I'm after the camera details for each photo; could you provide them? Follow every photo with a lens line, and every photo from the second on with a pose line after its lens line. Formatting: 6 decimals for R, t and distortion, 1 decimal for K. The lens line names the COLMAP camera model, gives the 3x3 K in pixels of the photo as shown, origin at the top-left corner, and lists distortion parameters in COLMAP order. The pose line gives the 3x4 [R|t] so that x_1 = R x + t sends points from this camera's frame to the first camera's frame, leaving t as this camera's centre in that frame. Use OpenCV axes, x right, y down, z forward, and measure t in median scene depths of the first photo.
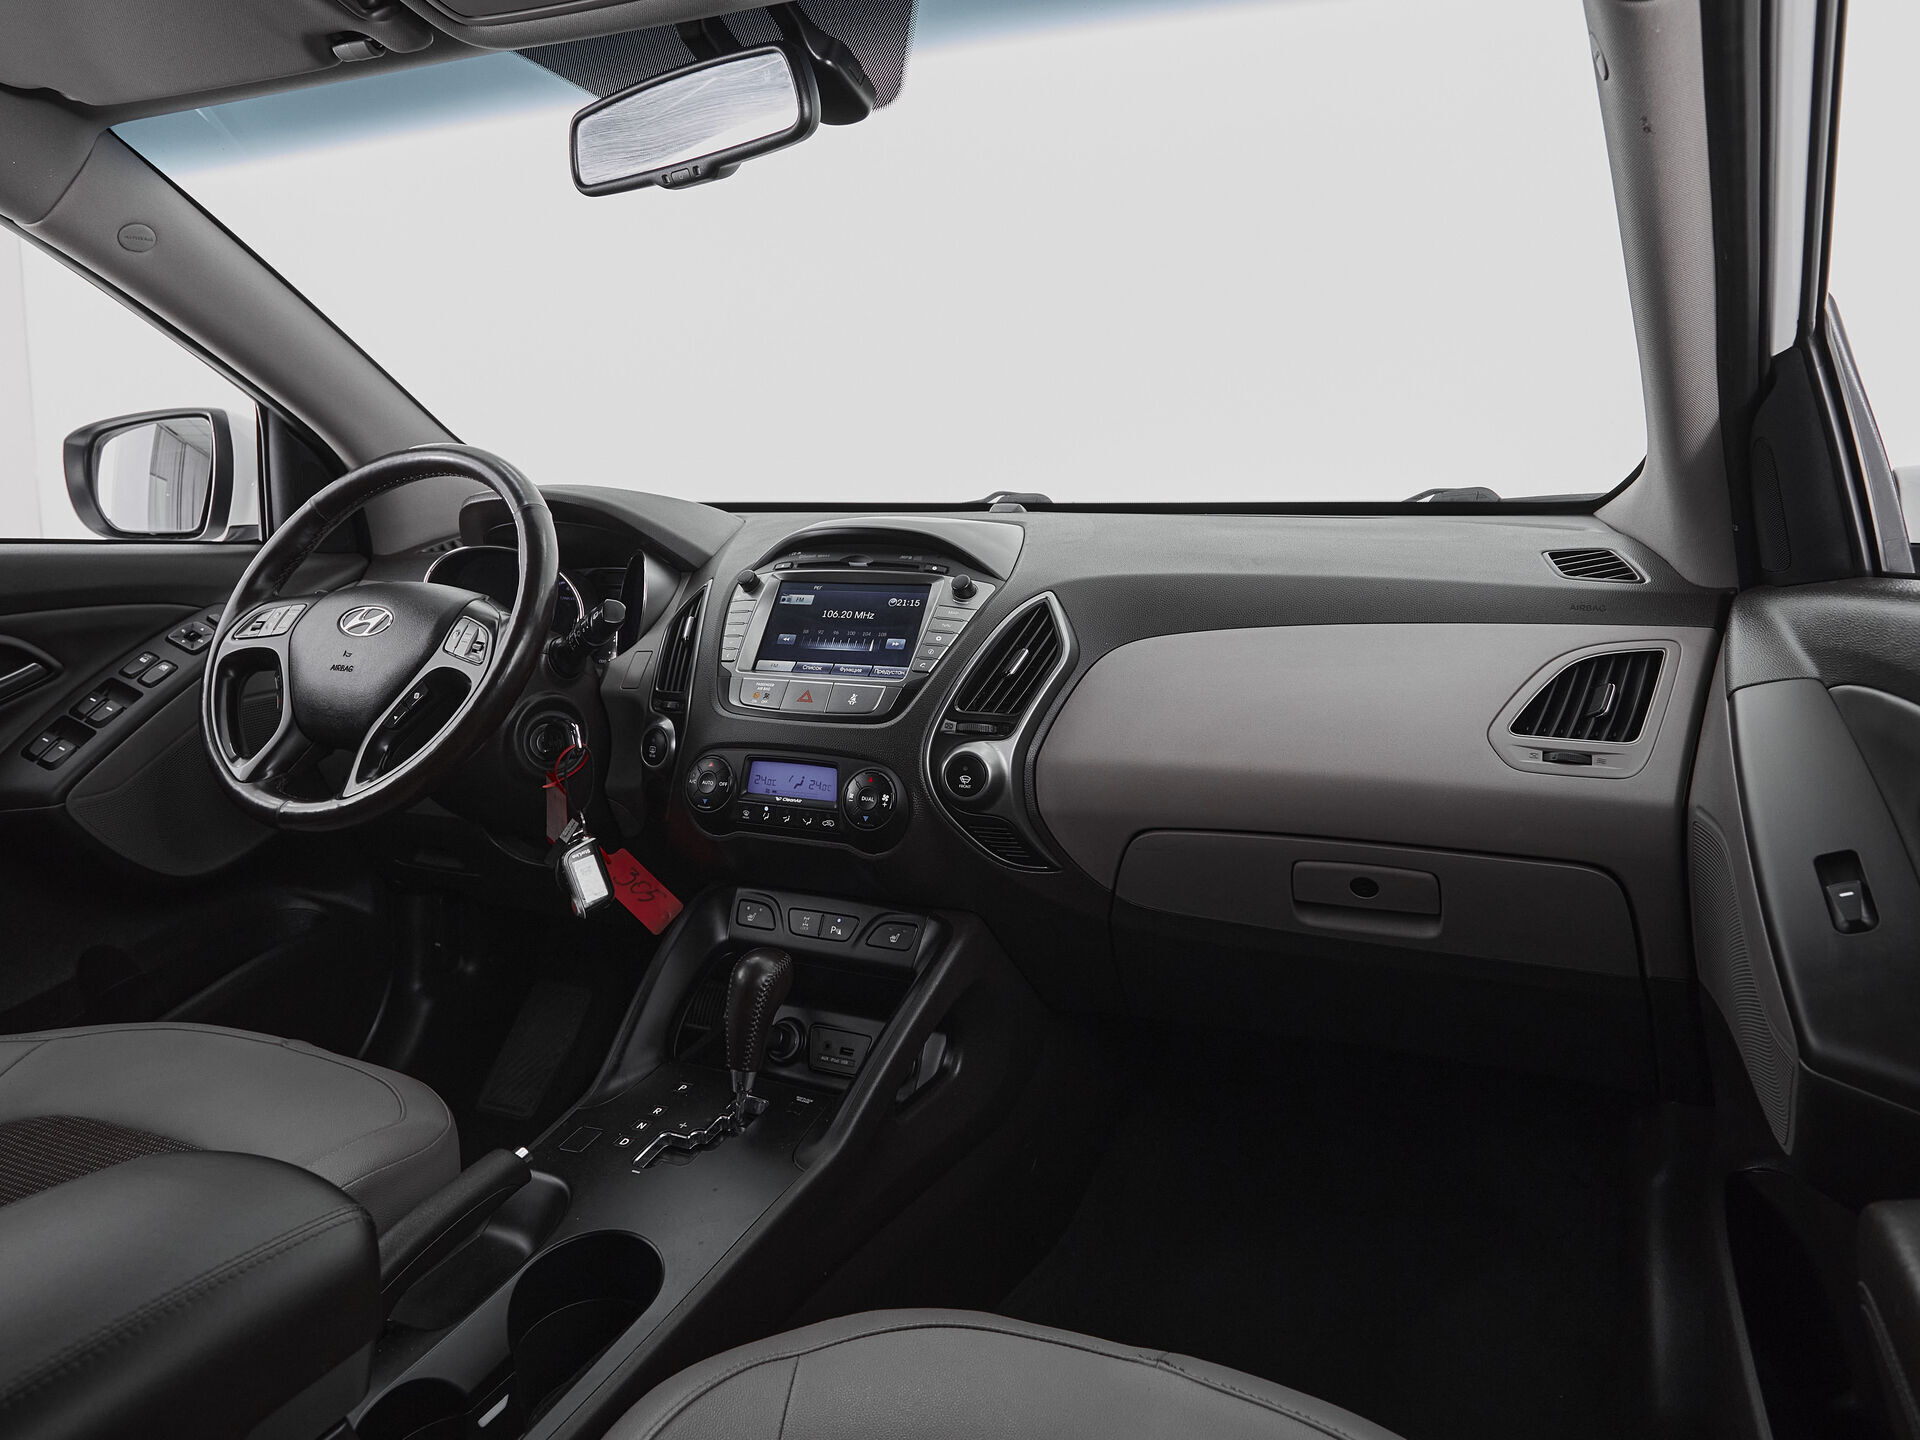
lens RADIAL K [[1152.6, 0, 1000.8], [0, 1152.6, 589.1], [0, 0, 1]] dist [-0.002681, -0.000775]
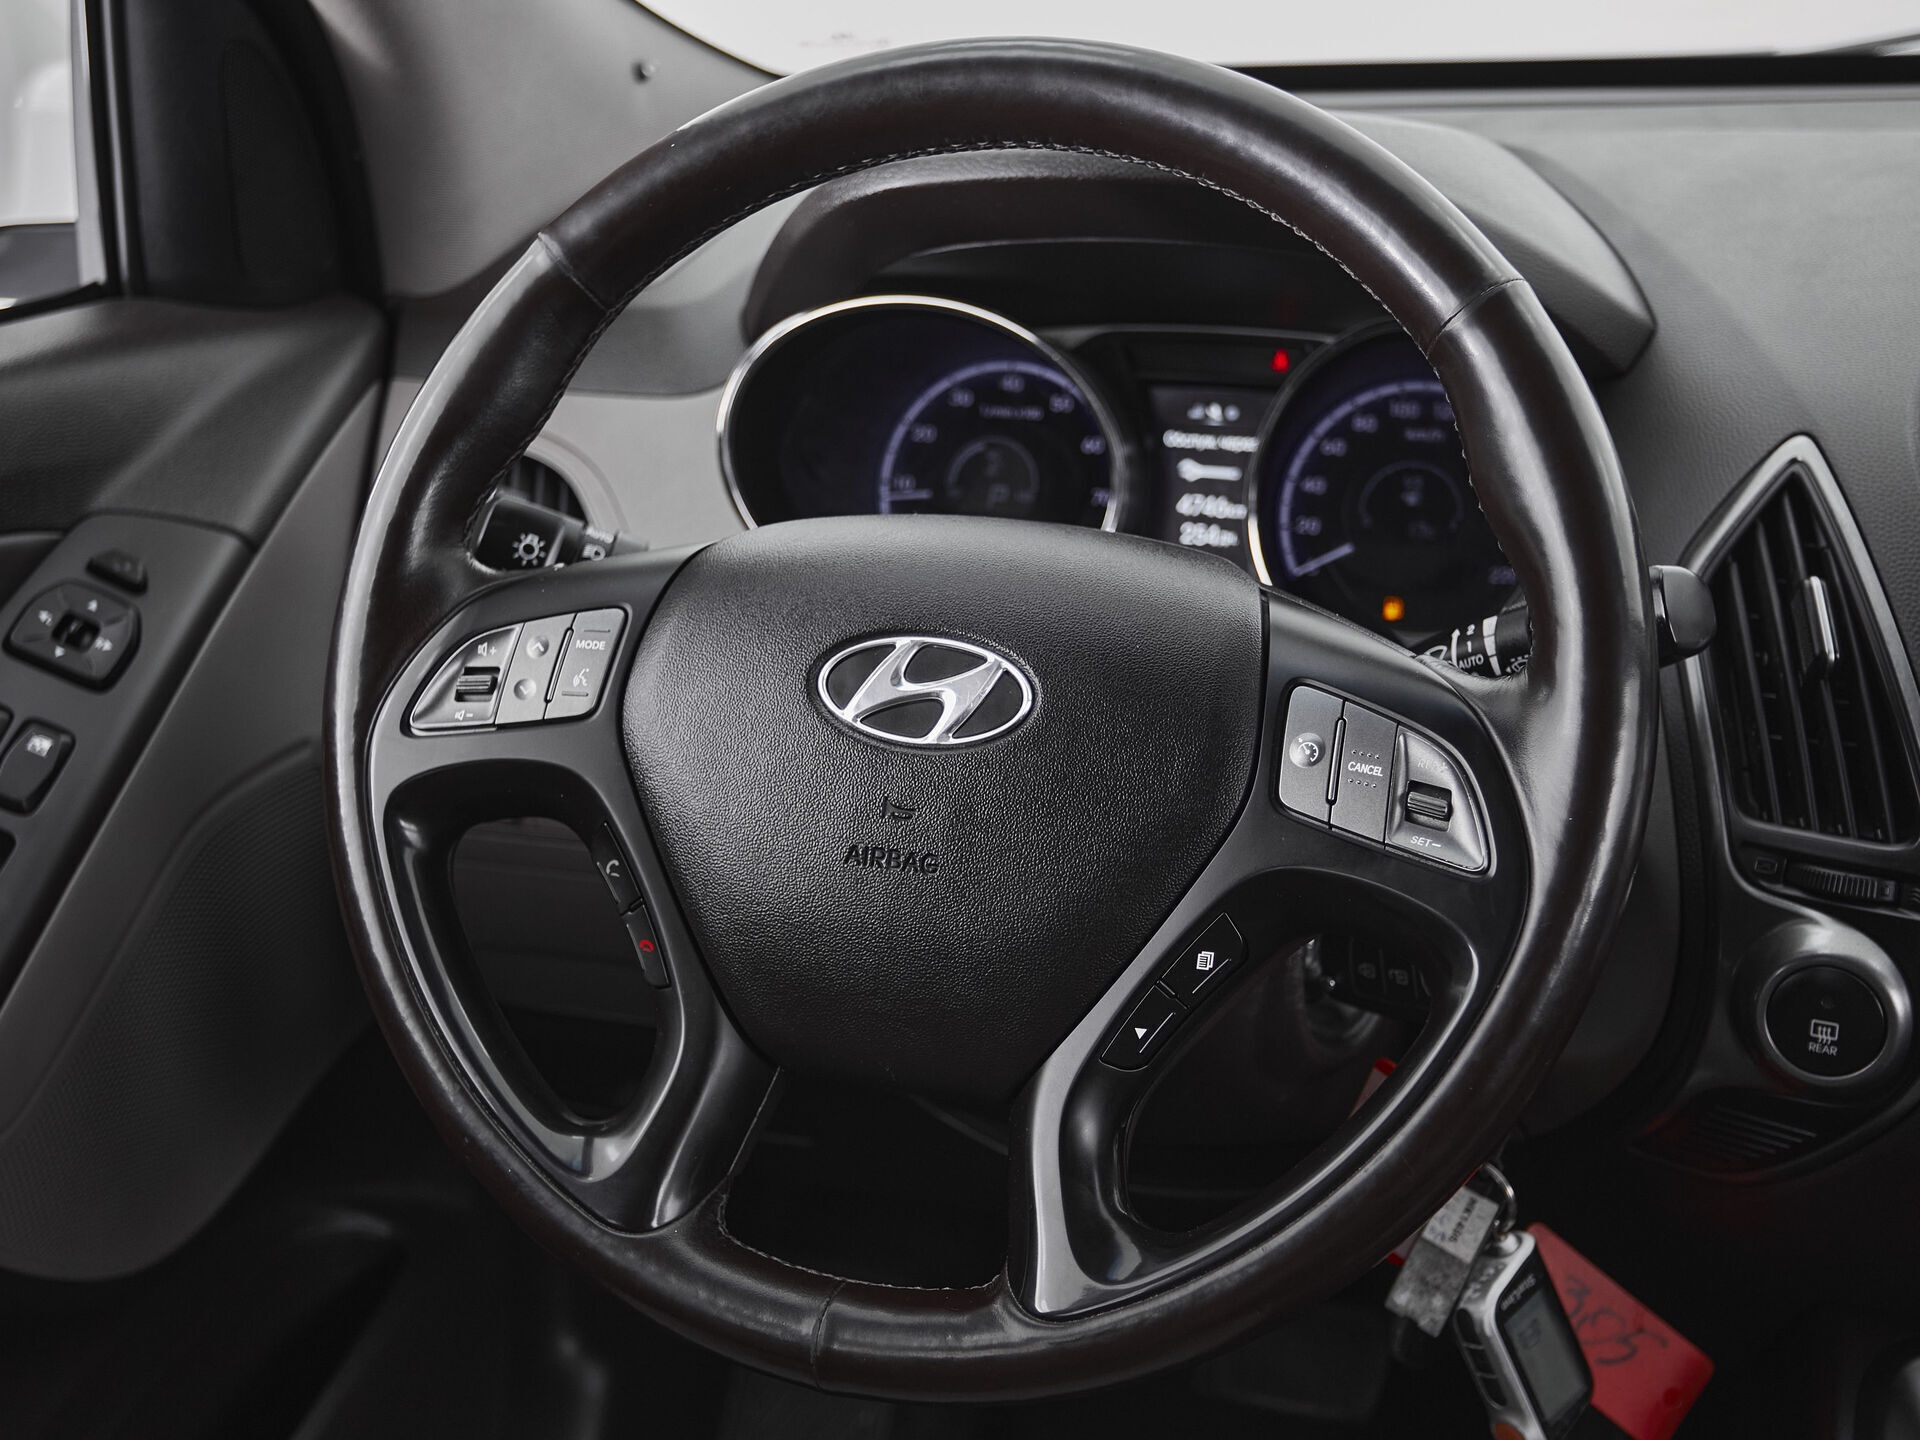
lens RADIAL K [[2242.0, 0, 960.0], [0, 2242.0, 720.0], [0, 0, 1]] dist [-0.009655, 0.028770]
pose [[0.998758, -0.043765, 0.023814, -0.560939], [0.035175, 0.957856, 0.285085, -0.131940], [-0.035287, -0.283894, 0.958206, 0.442236]]
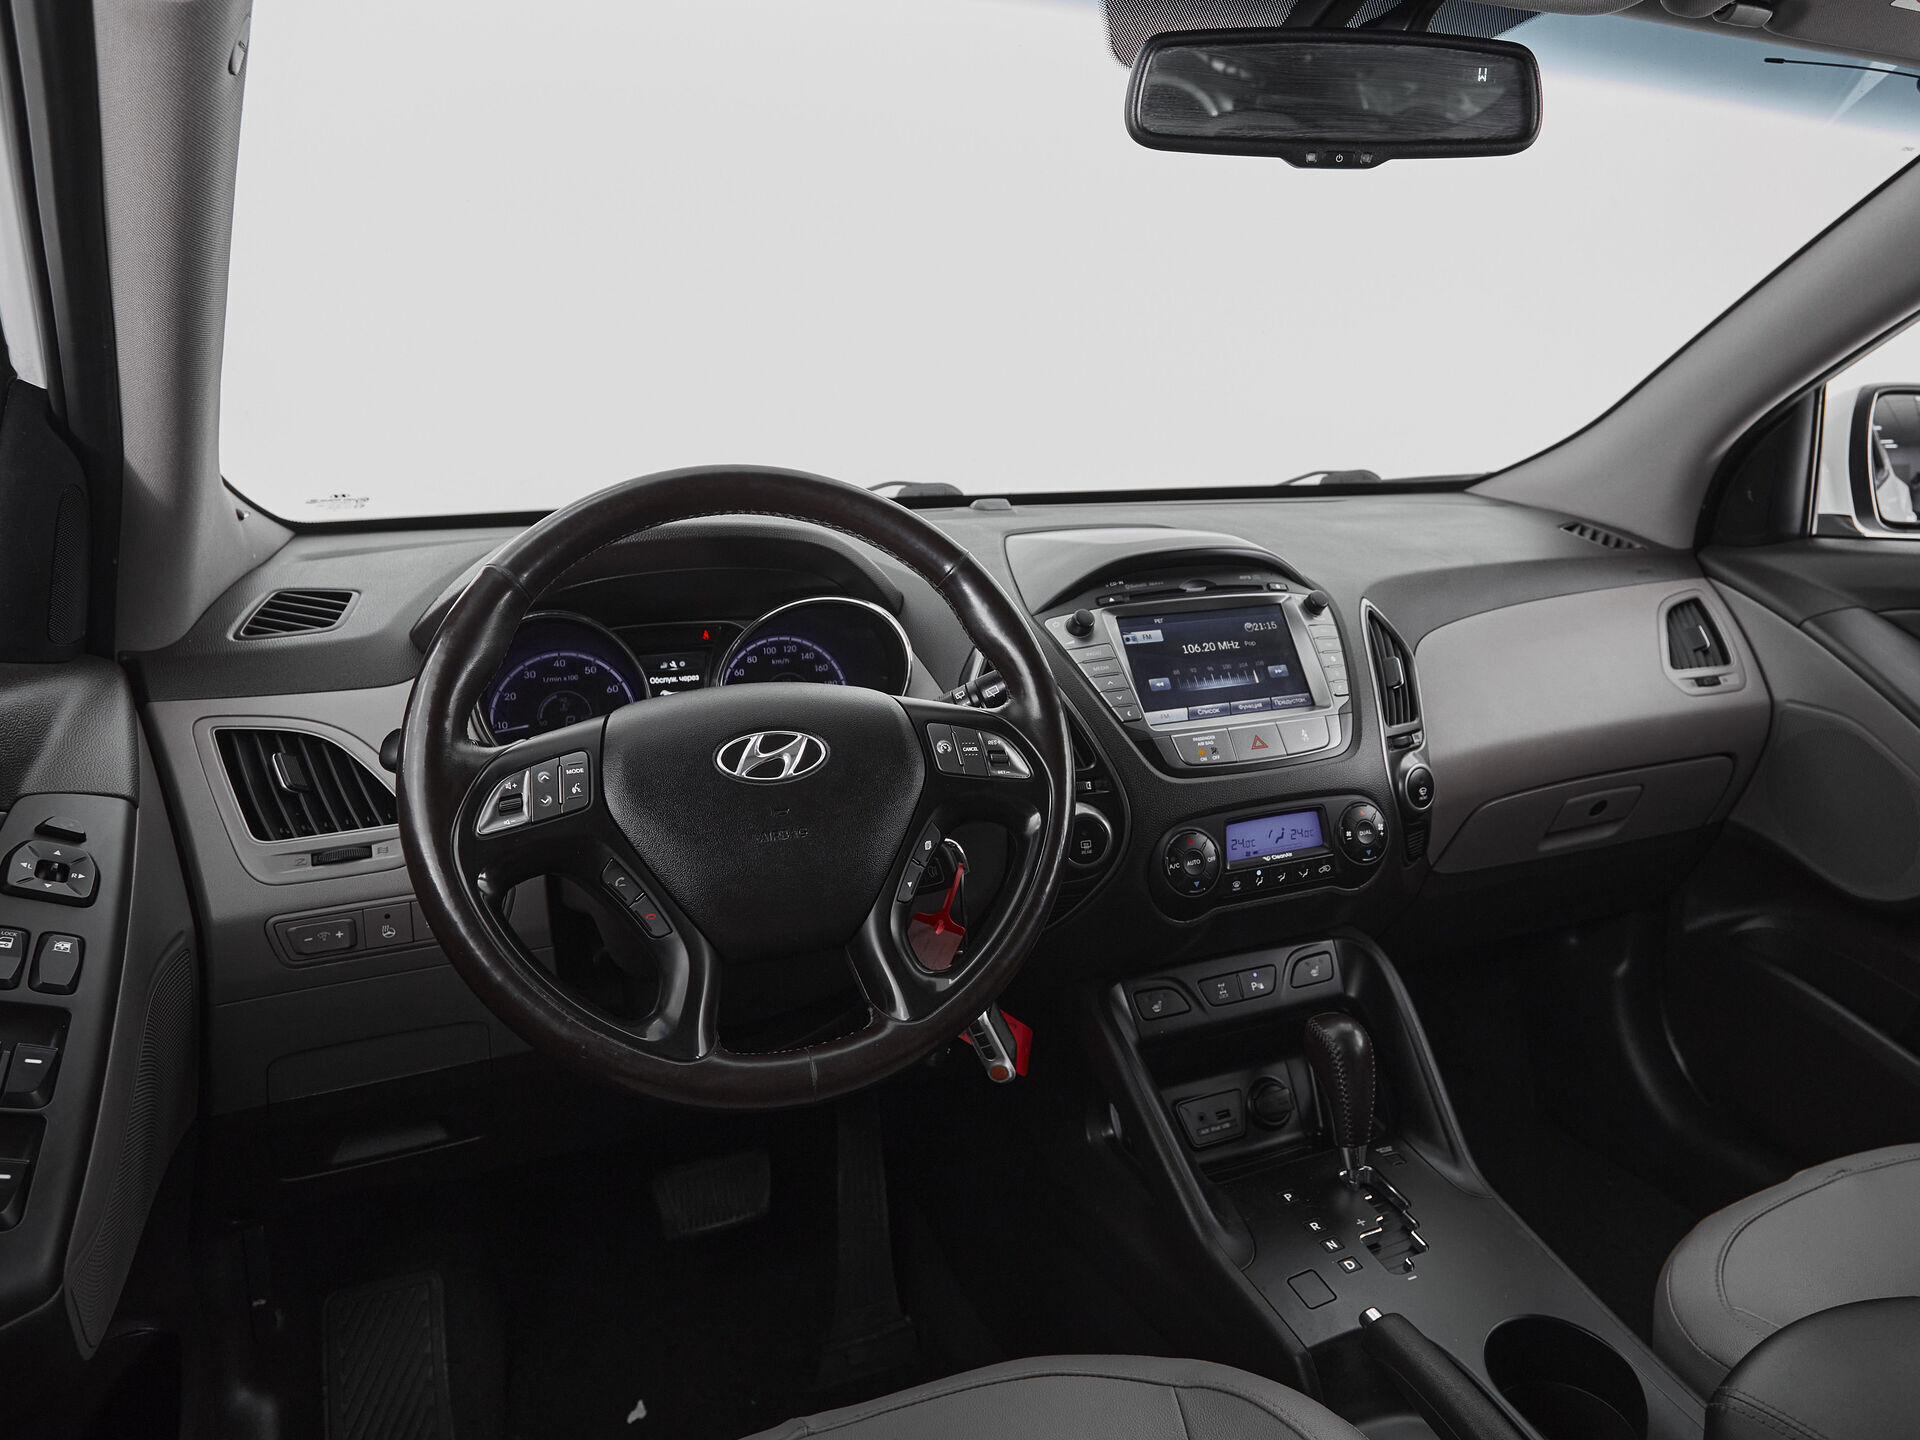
lens RADIAL K [[1268.3, 0, 1056.2], [0, 1268.3, 627.5], [0, 0, 1]] dist [0.020904, -0.000573]
pose [[0.694885, -0.118436, 0.709301, -0.938911], [0.063786, 0.992608, 0.103252, -0.105181], [-0.716286, -0.026505, 0.697303, 0.406094]]
